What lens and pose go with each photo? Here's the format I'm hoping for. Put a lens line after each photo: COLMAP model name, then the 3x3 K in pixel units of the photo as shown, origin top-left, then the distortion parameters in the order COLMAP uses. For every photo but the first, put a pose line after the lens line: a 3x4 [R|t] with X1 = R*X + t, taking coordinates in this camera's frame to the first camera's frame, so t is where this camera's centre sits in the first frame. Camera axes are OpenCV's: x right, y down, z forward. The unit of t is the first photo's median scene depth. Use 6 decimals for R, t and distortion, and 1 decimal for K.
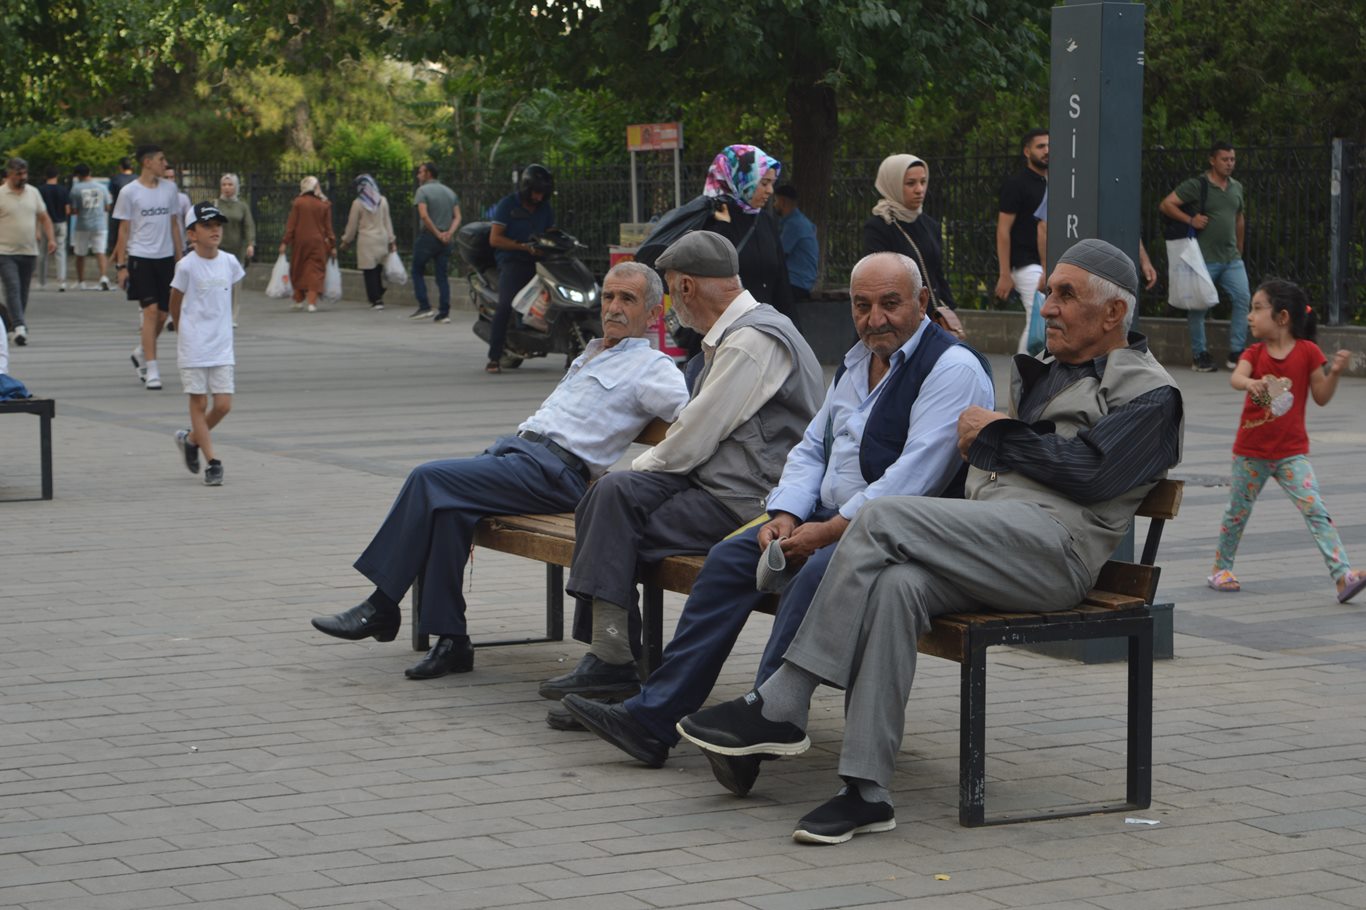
lens RADIAL K [[3163.0, 0, 687.1], [0, 3163.0, 454.9], [0, 0, 1]] dist [0.072862, 0.000000]
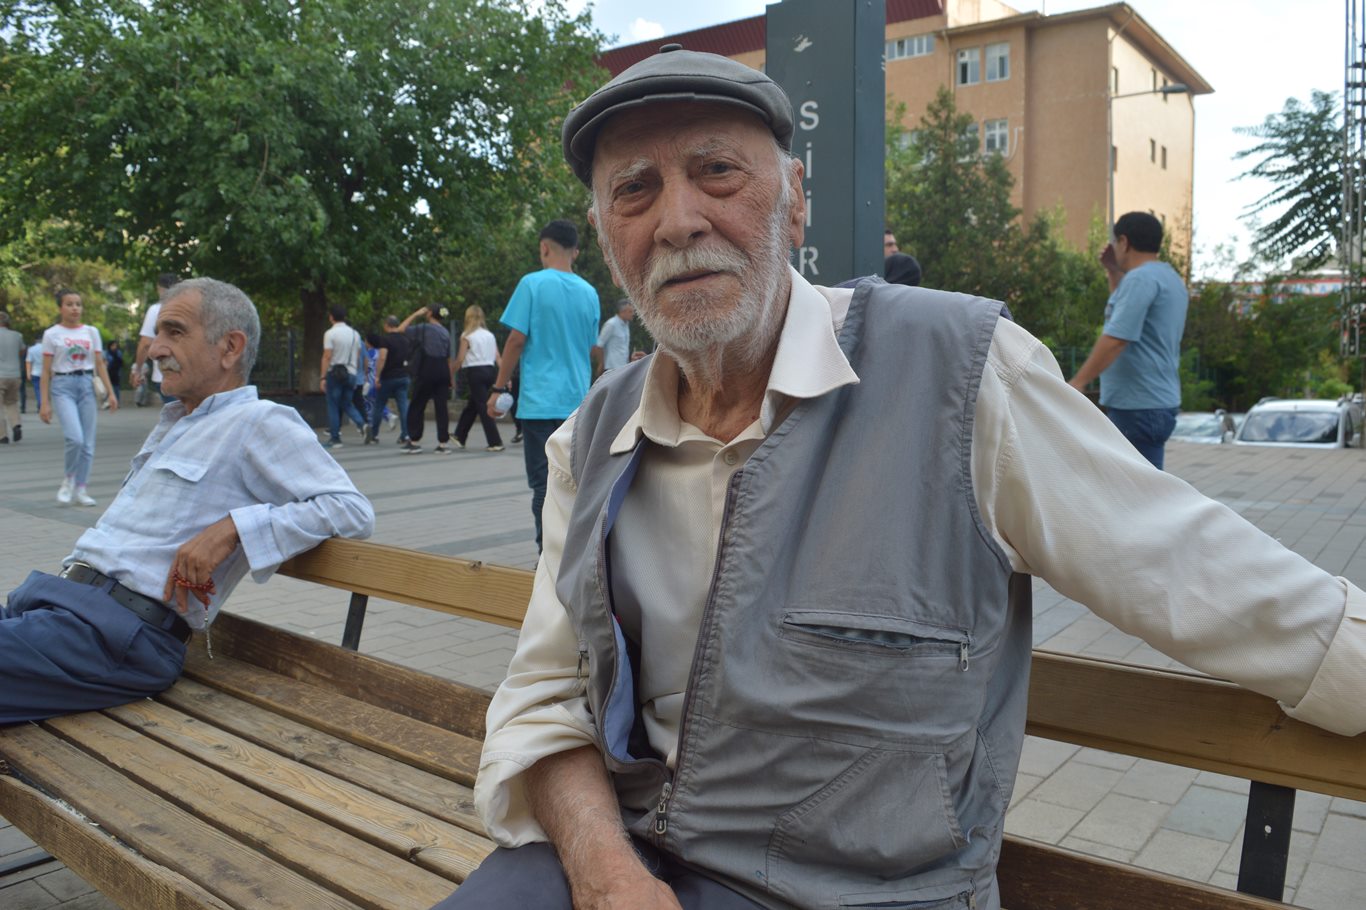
lens RADIAL K [[1076.3, 0, 678.4], [0, 1076.3, 461.9], [0, 0, 1]] dist [-0.067867, -0.012794]
pose [[0.924787, -0.039177, 0.378462, -0.019424], [0.035688, 0.999231, 0.016231, -0.026215], [-0.378807, -0.001504, 0.925474, 0.784087]]
